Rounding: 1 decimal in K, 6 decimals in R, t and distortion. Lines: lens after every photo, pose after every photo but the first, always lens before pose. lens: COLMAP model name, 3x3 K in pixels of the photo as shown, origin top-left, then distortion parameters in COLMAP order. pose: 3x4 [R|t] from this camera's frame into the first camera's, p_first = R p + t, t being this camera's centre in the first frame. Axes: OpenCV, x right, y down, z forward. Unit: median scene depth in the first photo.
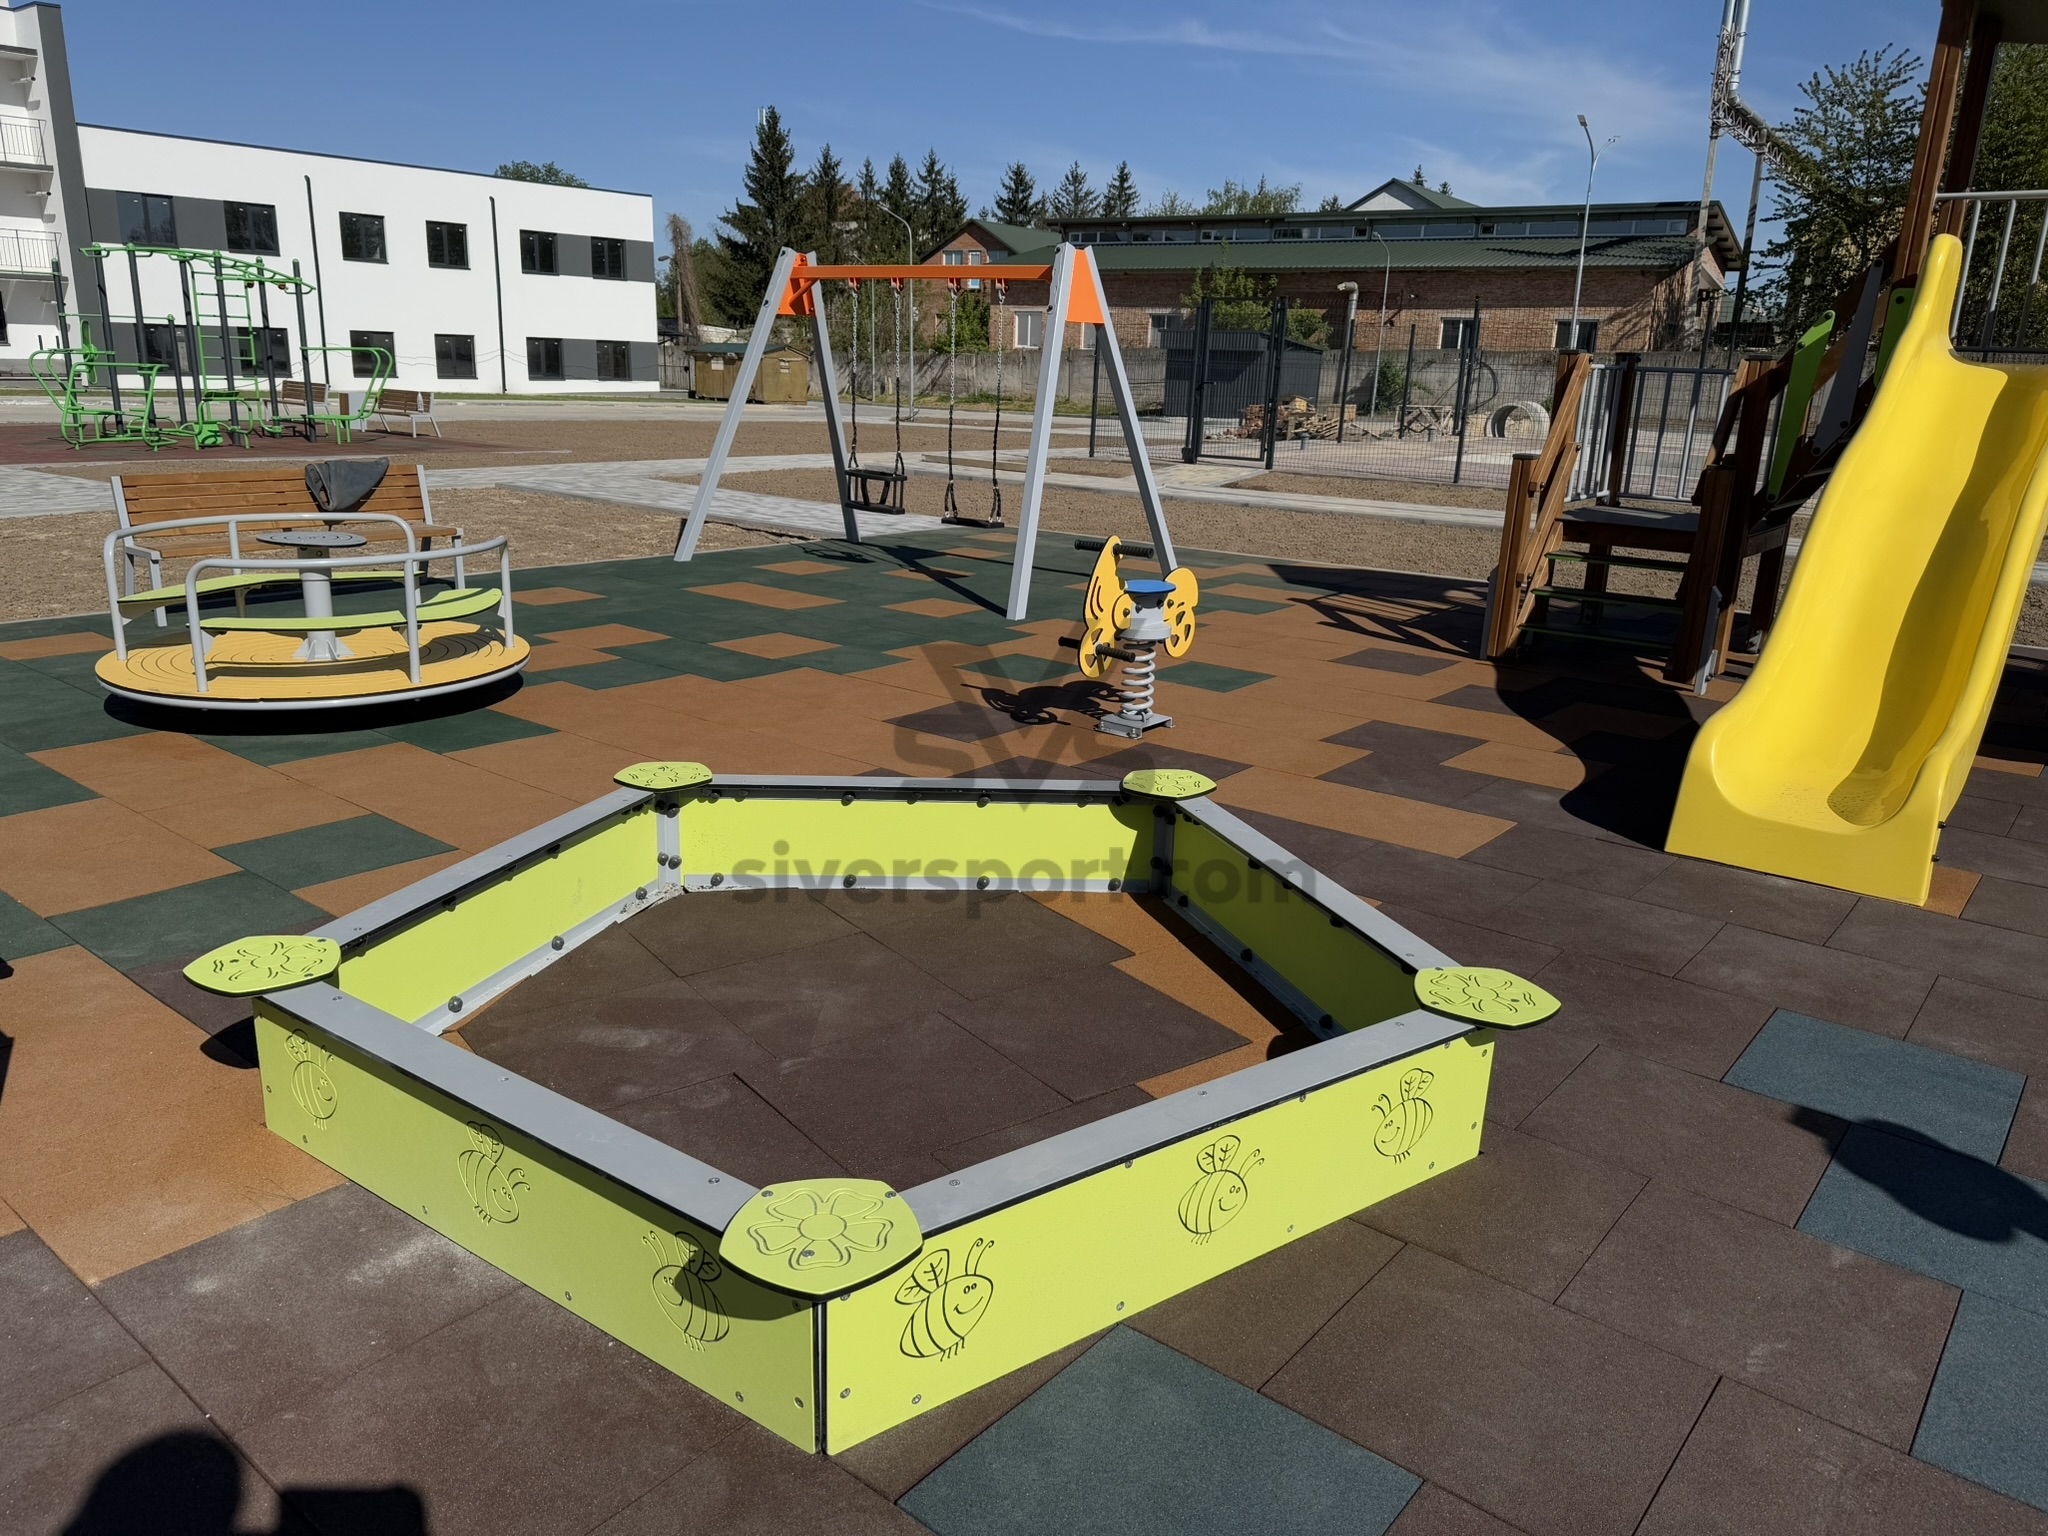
lens RADIAL K [[1457.3, 0, 1012.1], [0, 1457.3, 747.2], [0, 0, 1]] dist [0.019960, -0.021452]
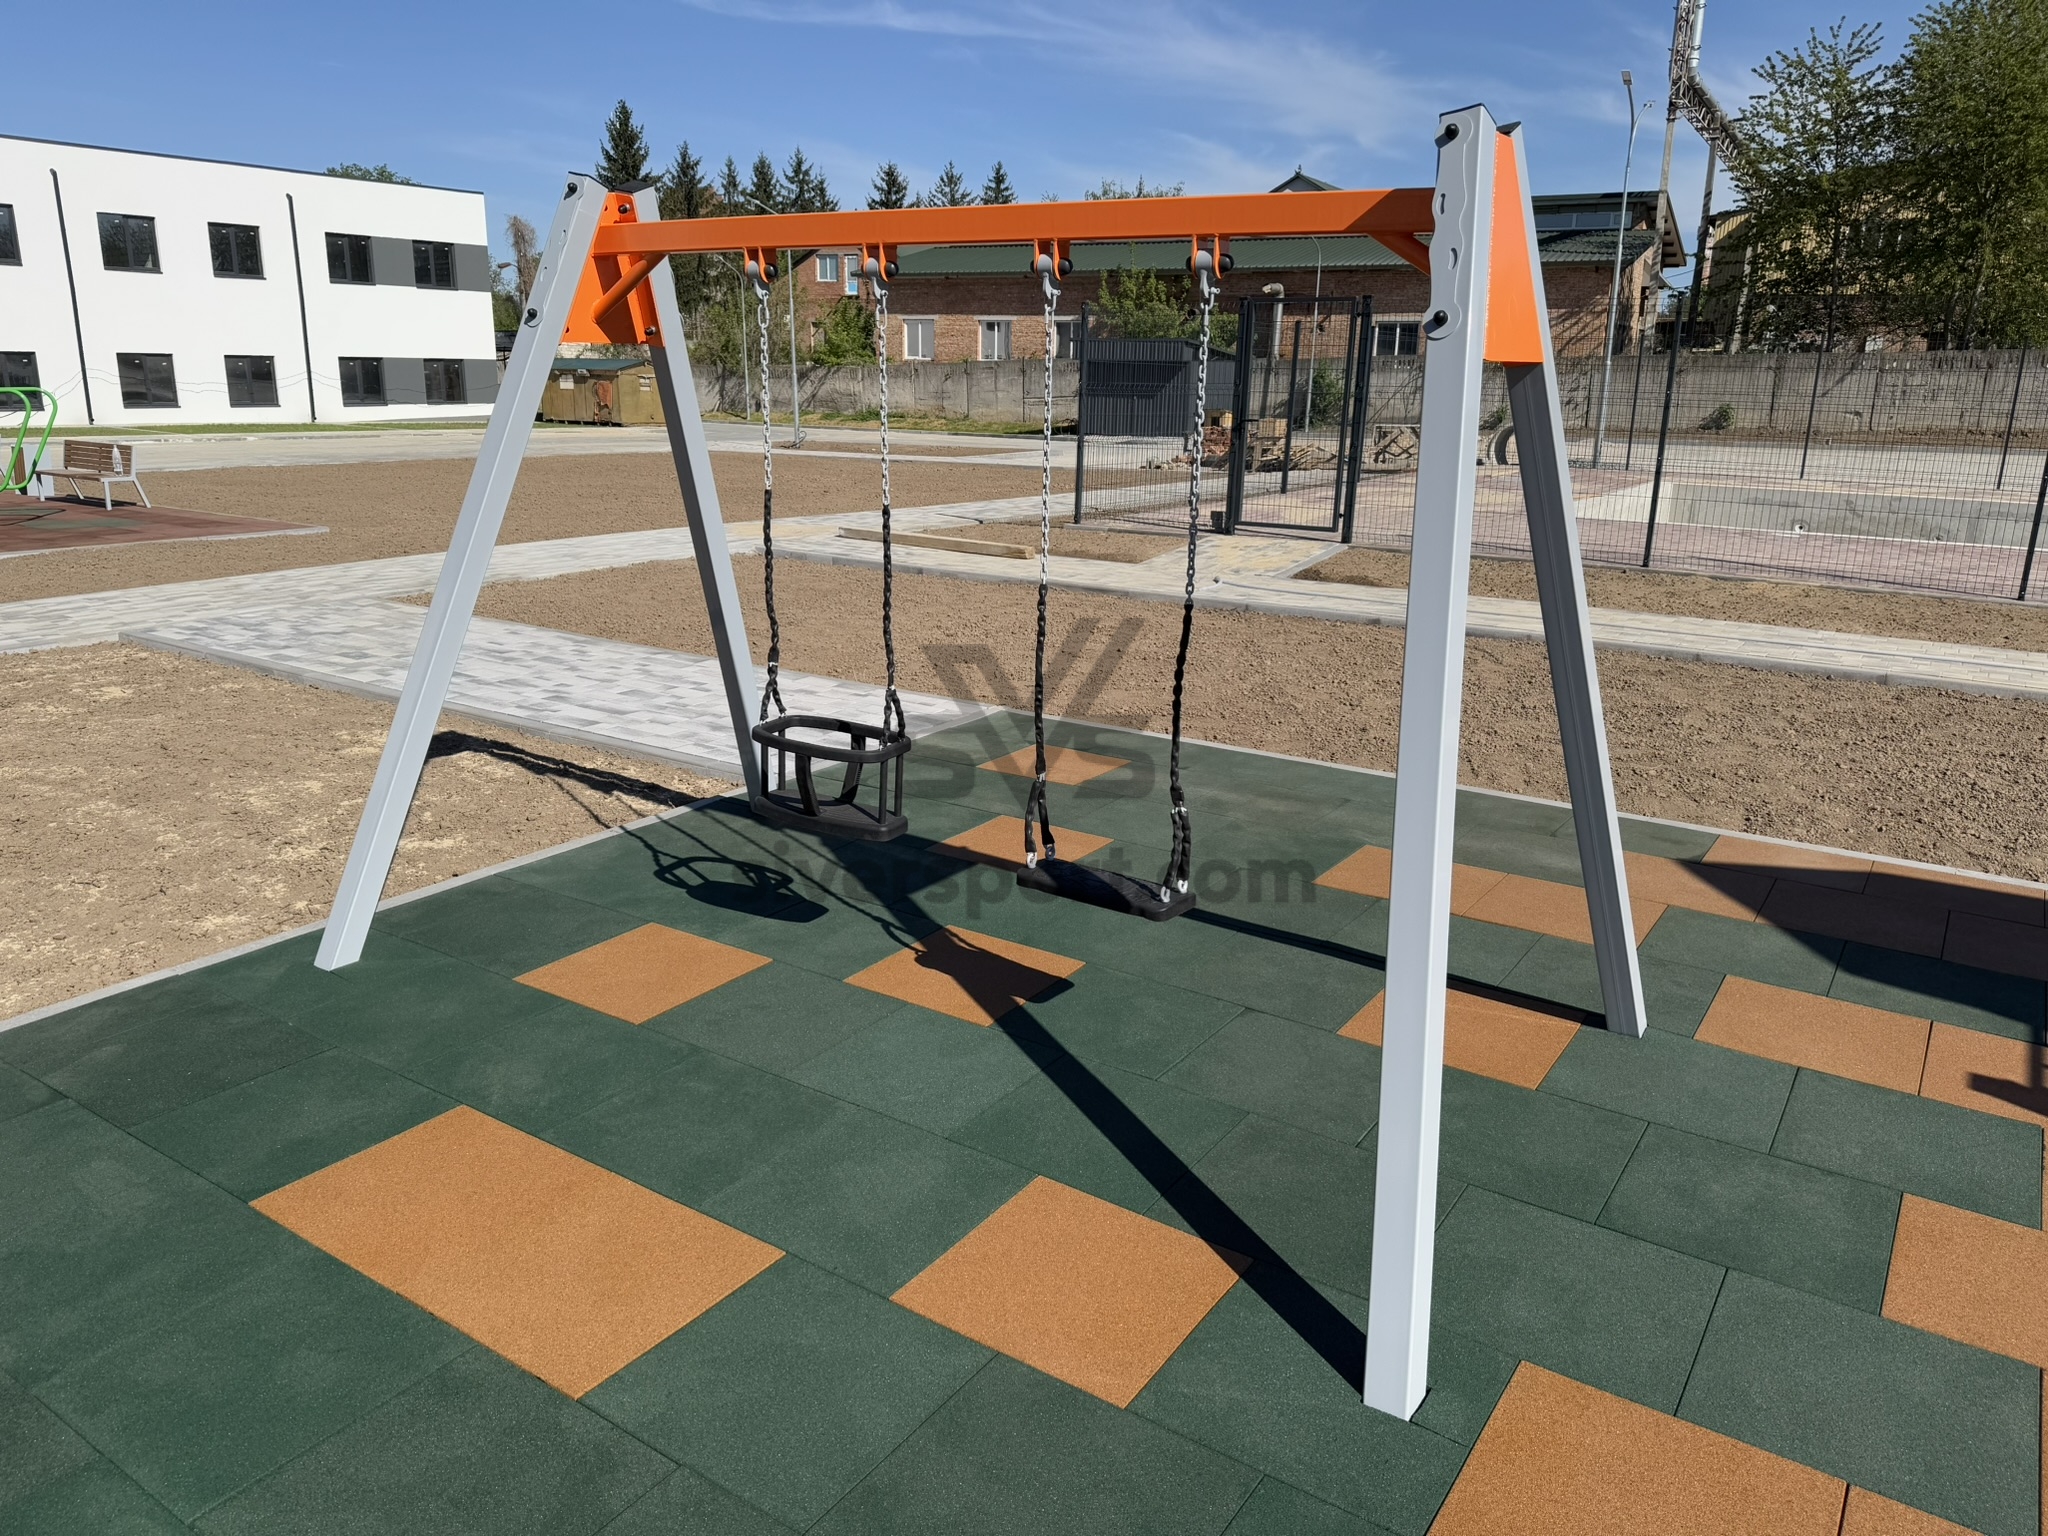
lens RADIAL K [[1446.2, 0, 1018.8], [0, 1446.2, 759.5], [0, 0, 1]] dist [0.030553, -0.051375]
pose [[0.995727, -0.038052, 0.084140, -0.014383], [0.037650, 0.999271, 0.006364, -0.034563], [-0.084321, -0.003169, 0.996434, 0.115387]]
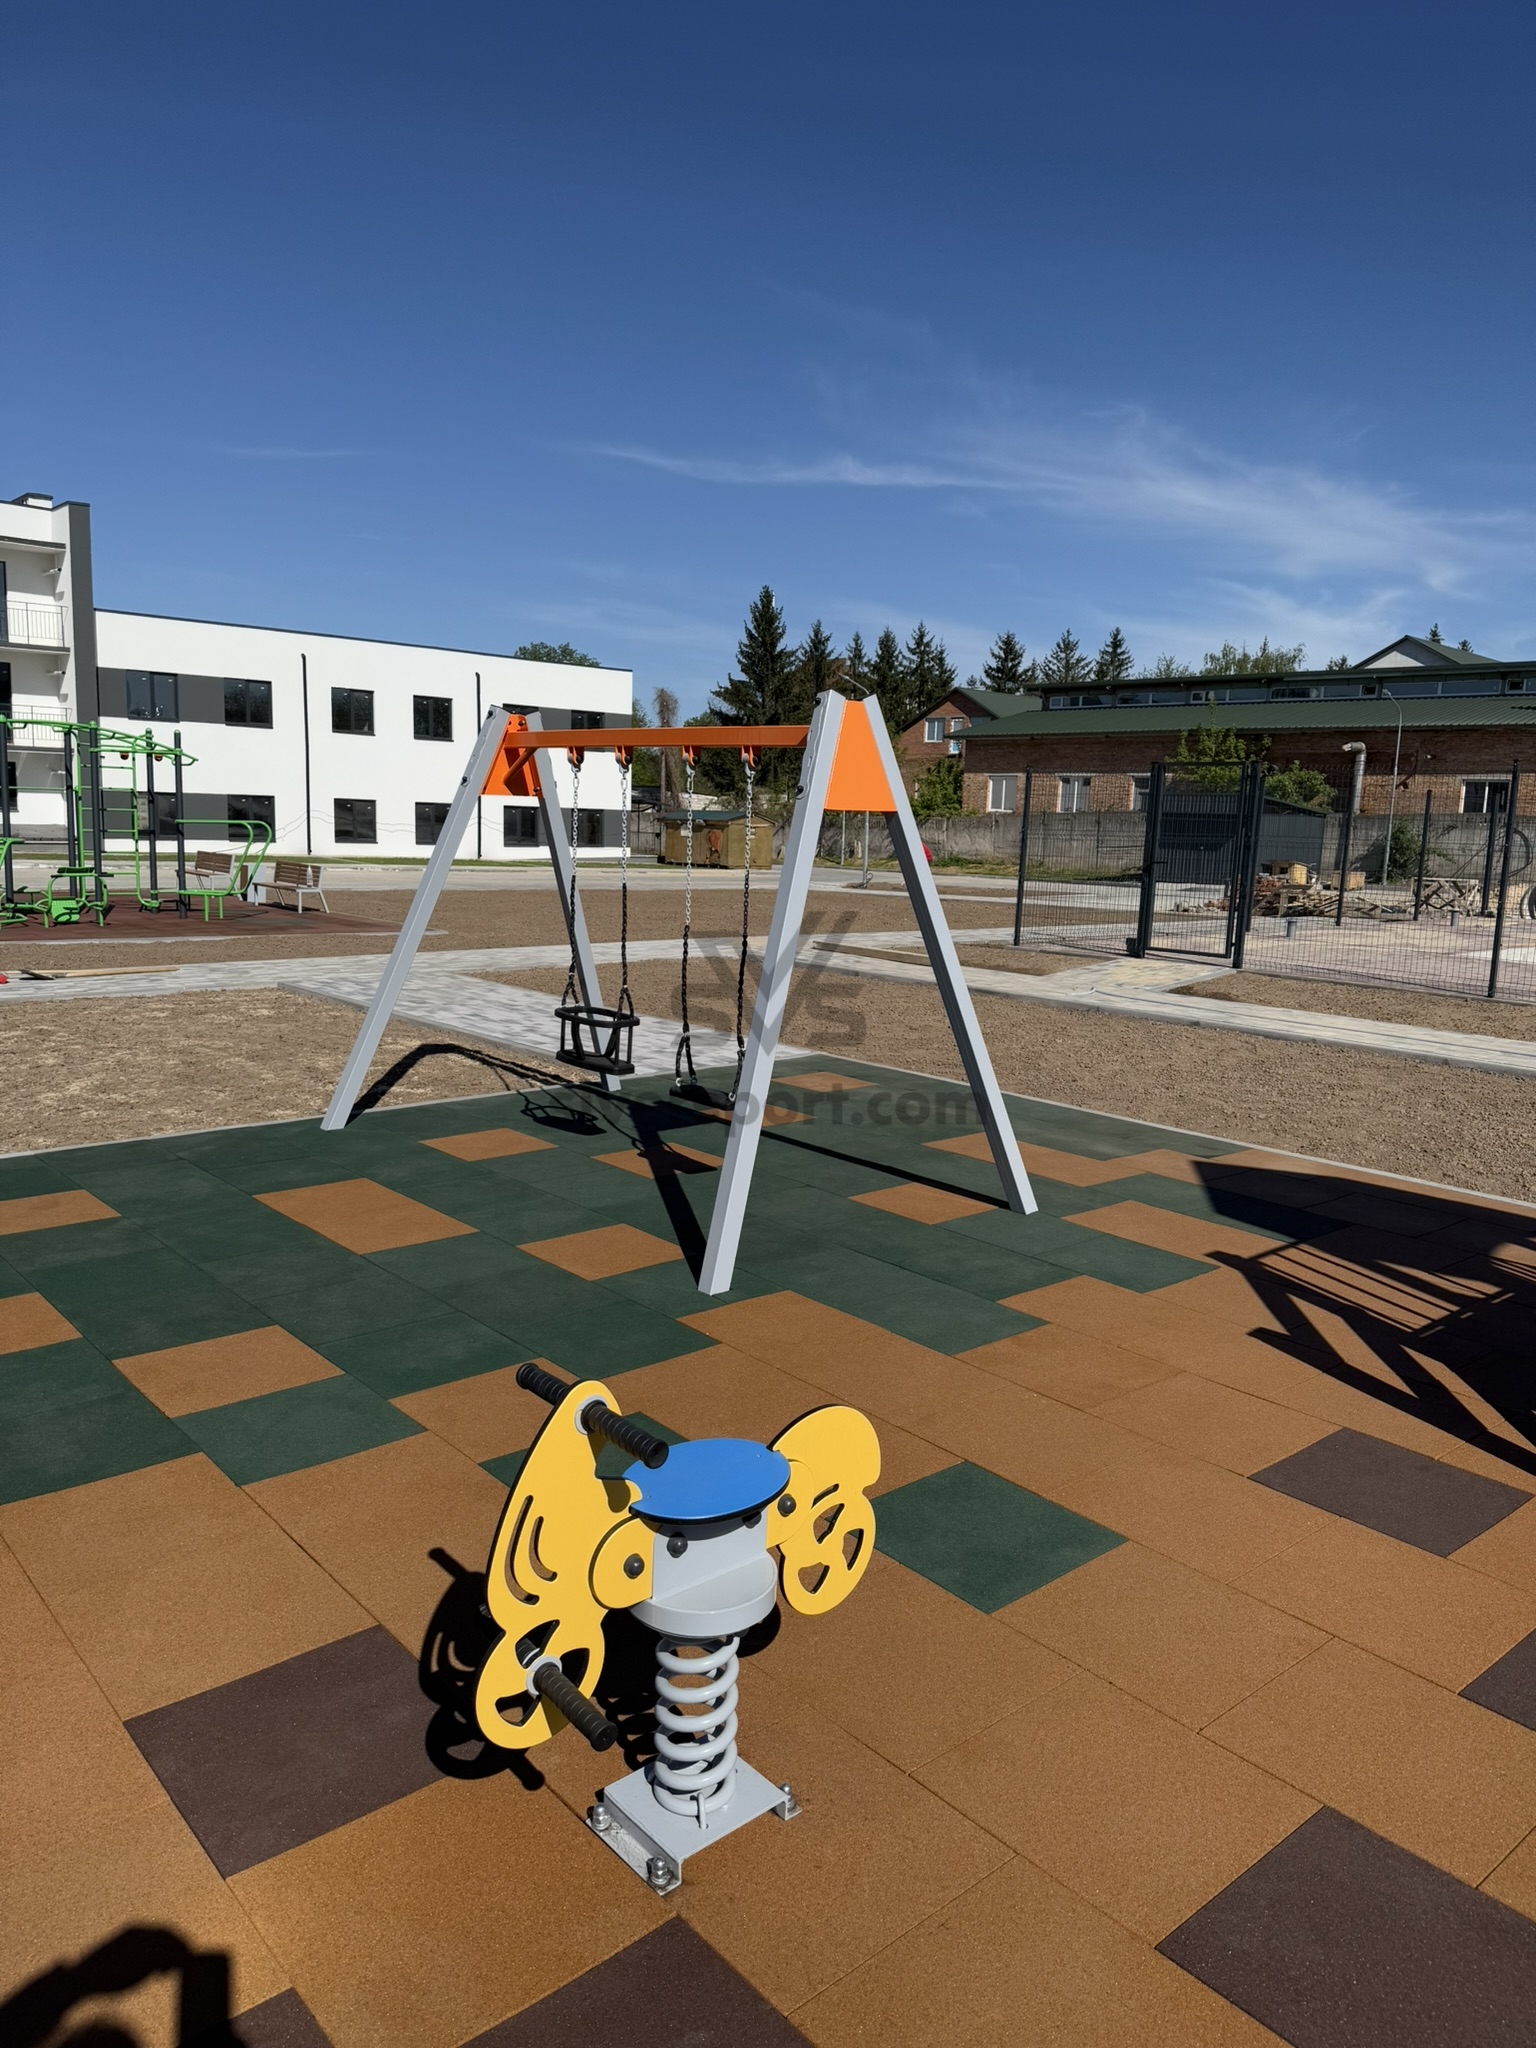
lens RADIAL K [[1421.0, 0, 756.9], [0, 1421.0, 1026.6], [0, 0, 1]] dist [0.118124, -0.191339]
pose [[0.985048, 0.023629, -0.170650, 0.018496], [-0.043415, 0.992627, -0.113165, -0.020724], [0.166717, 0.118882, 0.978812, 0.067139]]
